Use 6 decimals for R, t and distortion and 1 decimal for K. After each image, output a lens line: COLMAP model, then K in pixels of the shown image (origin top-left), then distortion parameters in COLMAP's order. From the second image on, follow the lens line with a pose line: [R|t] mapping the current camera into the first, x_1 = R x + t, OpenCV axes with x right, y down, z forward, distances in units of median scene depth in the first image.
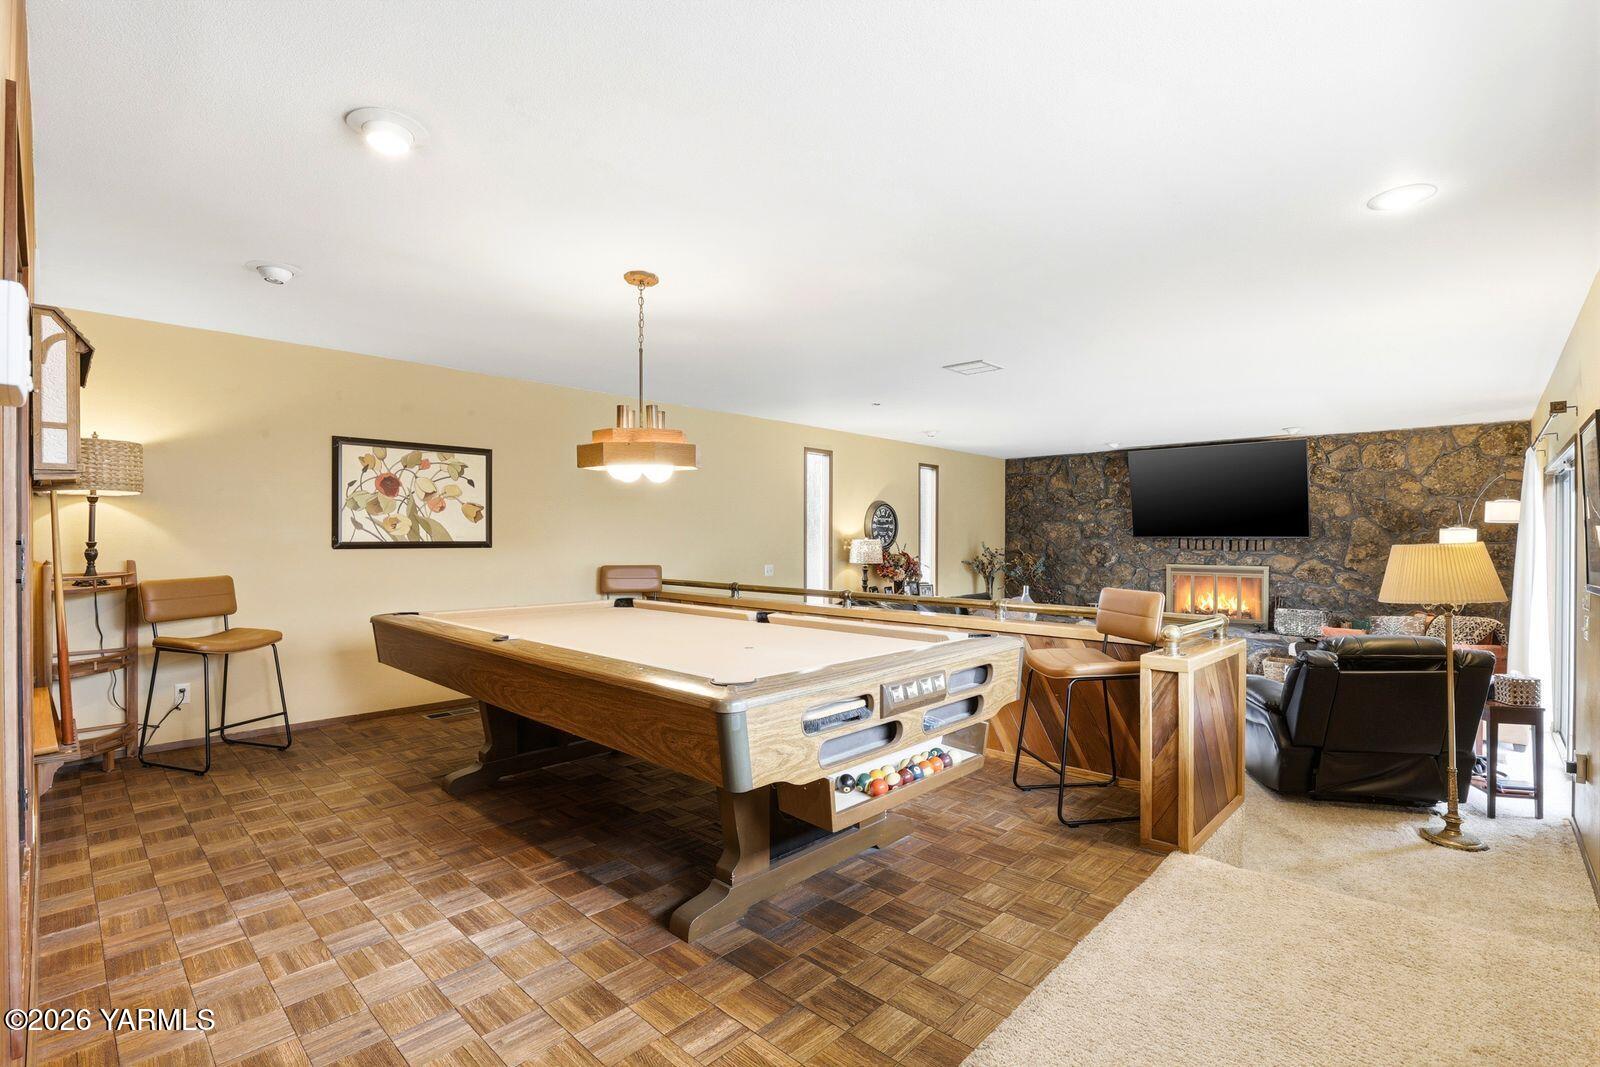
lens RADIAL K [[735.7, 0, 800.0], [0, 735.7, 533.5], [0, 0, 1]] dist [-0.044731, 0.010162]
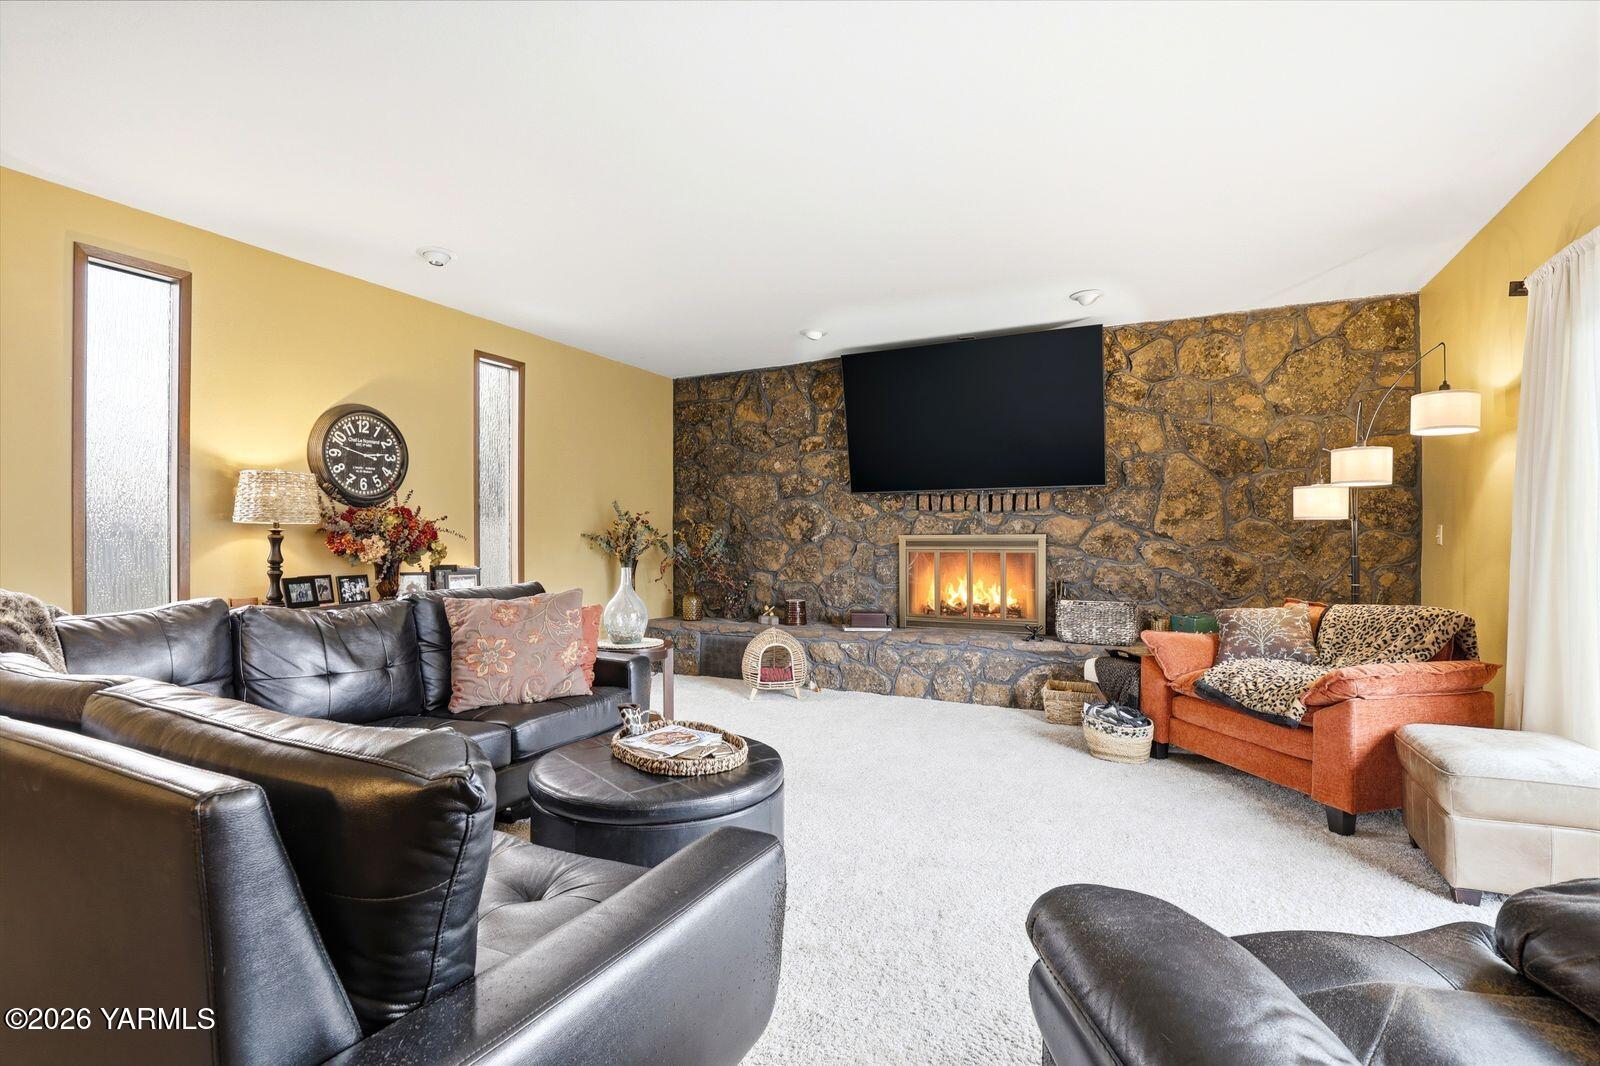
lens RADIAL K [[735.7, 0, 800.0], [0, 735.7, 533.0], [0, 0, 1]] dist [-0.044731, 0.010162]
pose [[0.958194, -0.001482, 0.286114, 0.264345], [0.002340, 0.999994, -0.002659, 0.046629], [-0.286108, 0.003218, 0.958192, 0.457267]]
